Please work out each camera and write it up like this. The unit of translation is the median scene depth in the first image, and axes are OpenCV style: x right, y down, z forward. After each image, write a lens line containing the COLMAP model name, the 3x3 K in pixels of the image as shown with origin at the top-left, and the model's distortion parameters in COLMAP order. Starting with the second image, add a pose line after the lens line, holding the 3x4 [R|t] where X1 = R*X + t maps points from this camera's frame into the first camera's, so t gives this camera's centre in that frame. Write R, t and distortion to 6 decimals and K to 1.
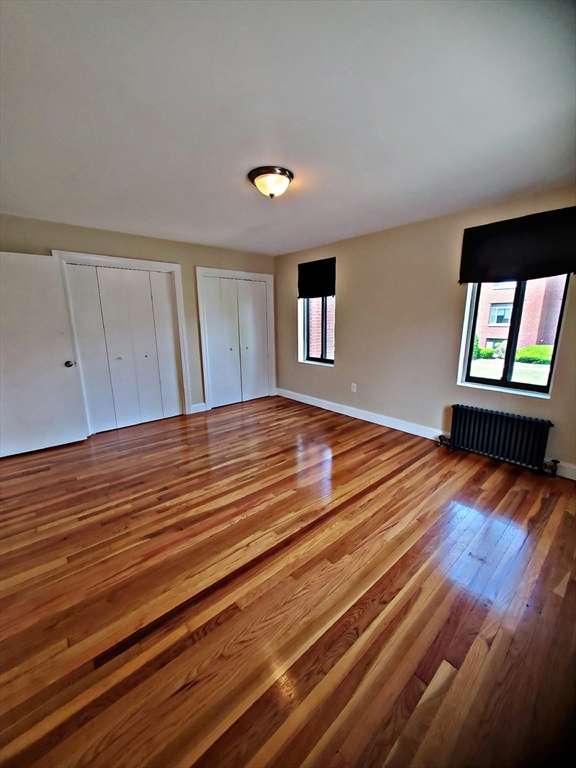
lens RADIAL K [[299.4, 0, 290.6], [0, 299.4, 383.7], [0, 0, 1]] dist [-0.001986, -0.000046]
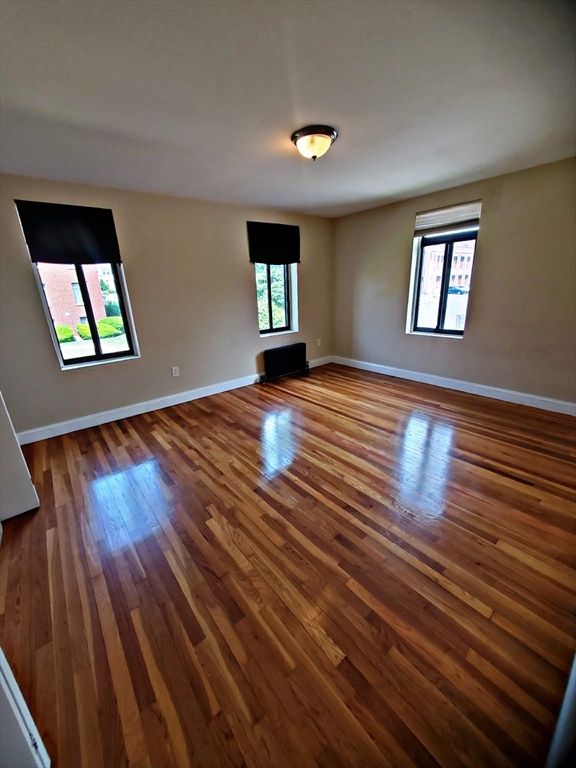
lens RADIAL K [[299.4, 0, 281.0], [0, 299.4, 383.7], [0, 0, 1]] dist [-0.001986, -0.000046]
pose [[0.062177, -0.303421, 0.950826, -0.920690], [0.256622, 0.925500, 0.278558, -0.176790], [-0.964510, 0.226683, 0.135409, 0.853942]]
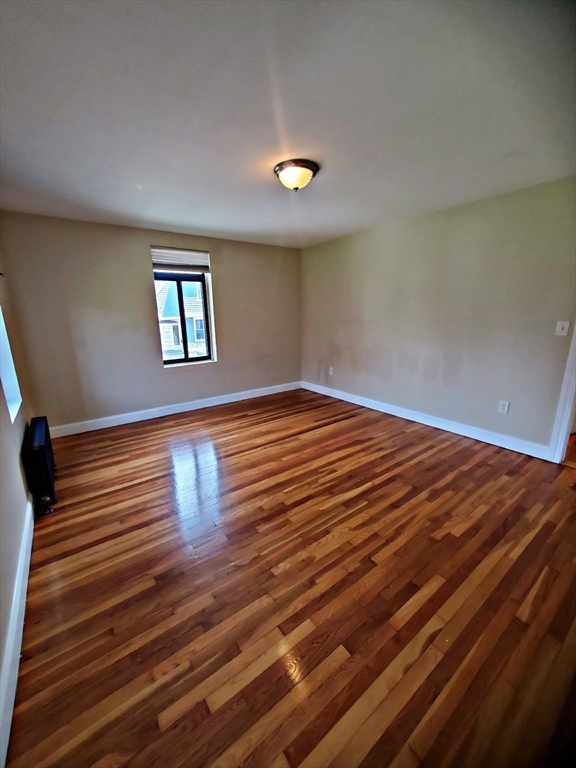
lens RADIAL K [[299.4, 0, 281.6], [0, 299.4, 388.5], [0, 0, 1]] dist [-0.001986, -0.000046]
pose [[-0.993368, -0.002928, 0.114942, -0.101172], [0.049869, 0.889784, 0.453648, -0.360085], [-0.103602, 0.456372, -0.883737, 1.631545]]
